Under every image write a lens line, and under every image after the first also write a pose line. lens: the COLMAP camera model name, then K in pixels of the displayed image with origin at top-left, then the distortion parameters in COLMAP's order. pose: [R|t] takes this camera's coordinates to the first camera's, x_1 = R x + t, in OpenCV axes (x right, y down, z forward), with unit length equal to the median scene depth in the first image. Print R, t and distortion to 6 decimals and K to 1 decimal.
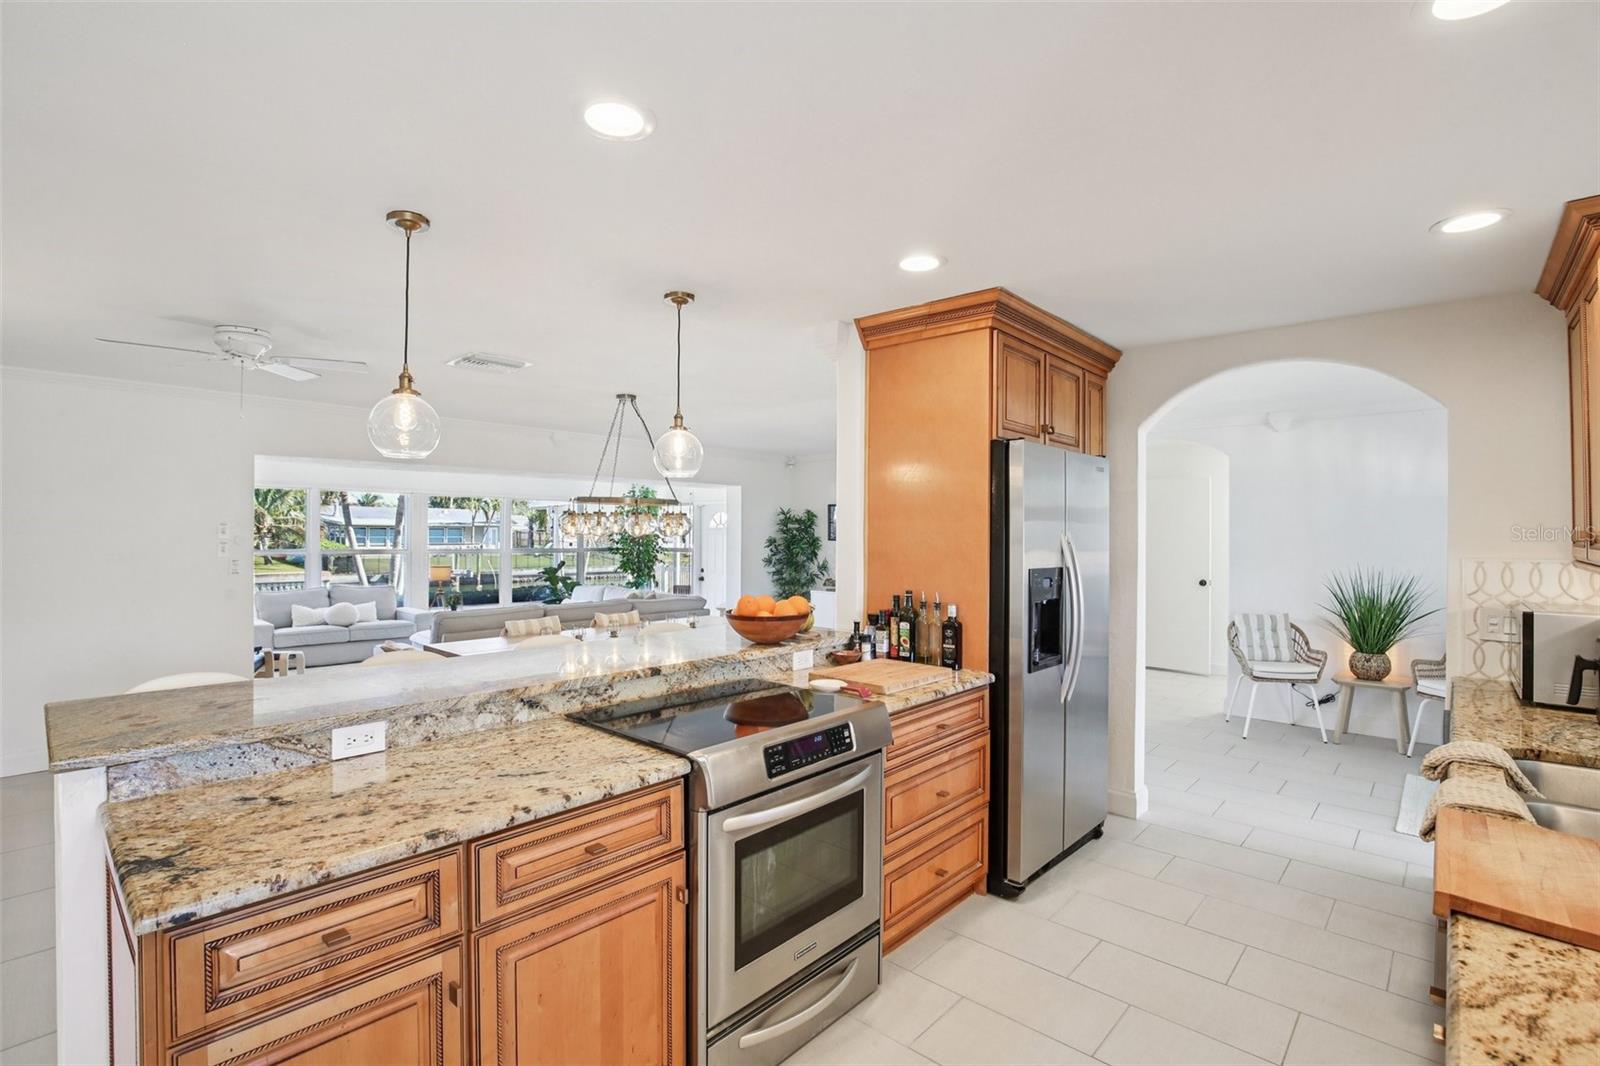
lens RADIAL K [[728.7, 0, 800.8], [0, 728.7, 527.3], [0, 0, 1]] dist [-0.020309, -0.000173]
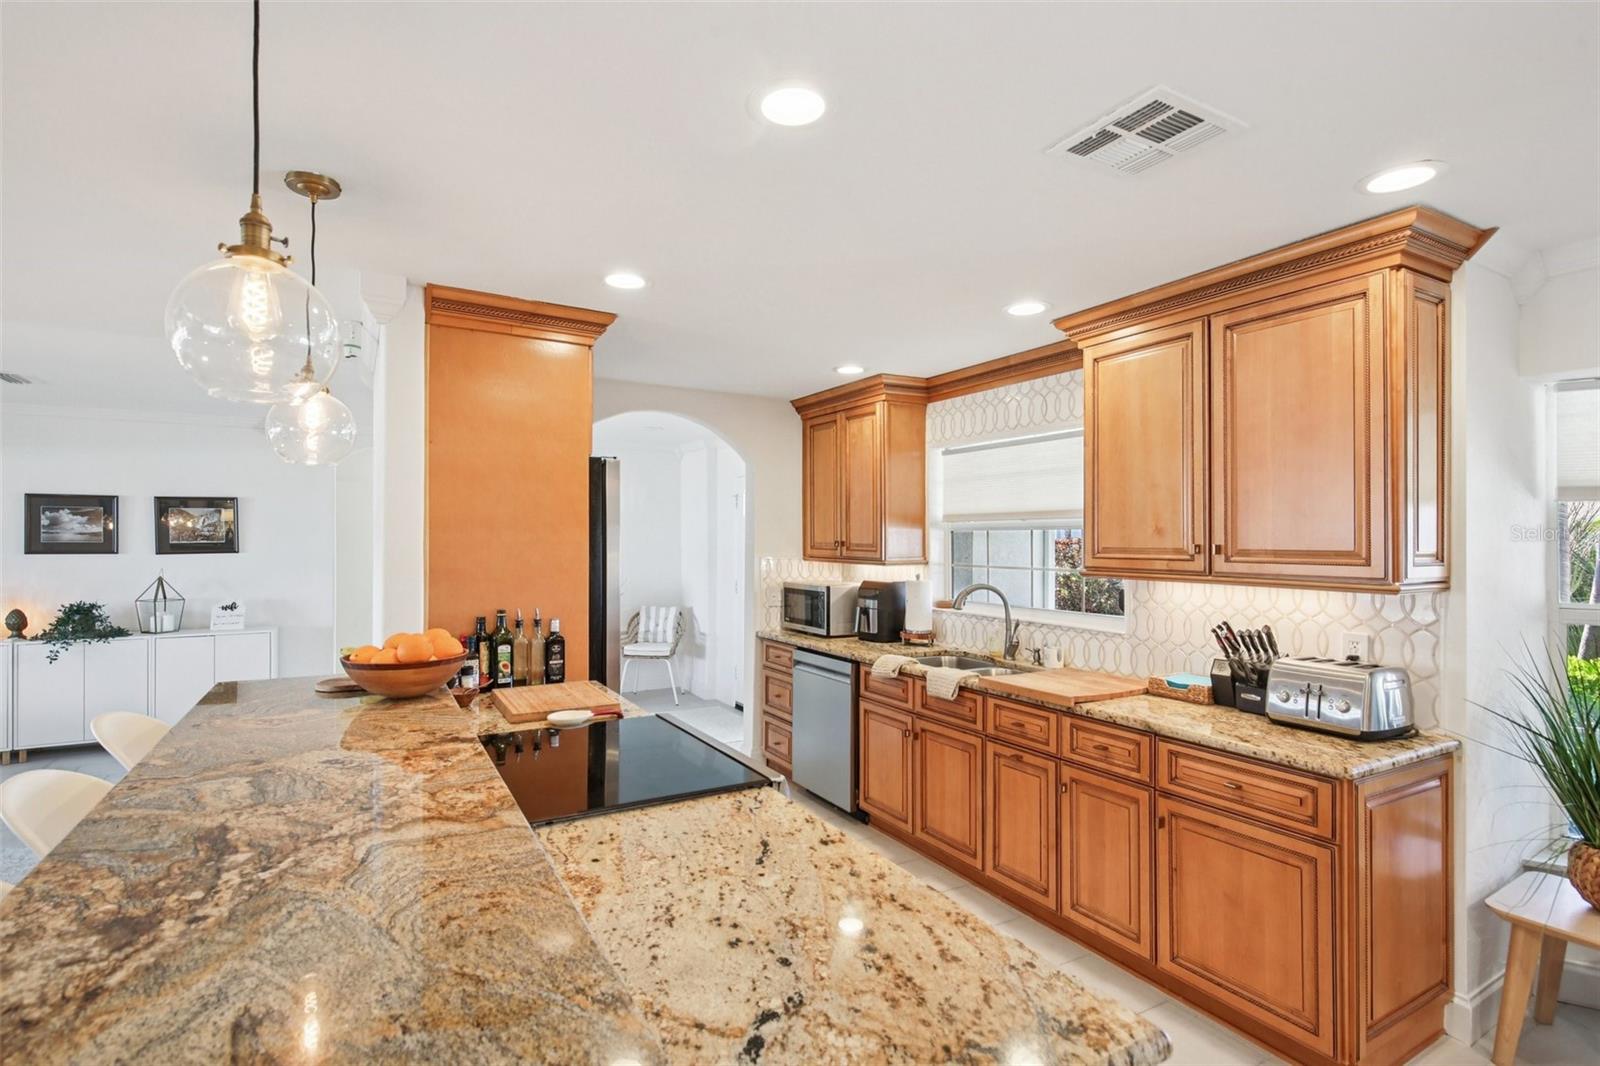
lens RADIAL K [[728.7, 0, 800.2], [0, 728.7, 535.8], [0, 0, 1]] dist [-0.020309, -0.000173]
pose [[0.335560, -0.000321, 0.942019, -1.147833], [-0.003061, 0.999994, 0.001431, -0.014771], [-0.942014, -0.003364, 0.335557, 0.697669]]
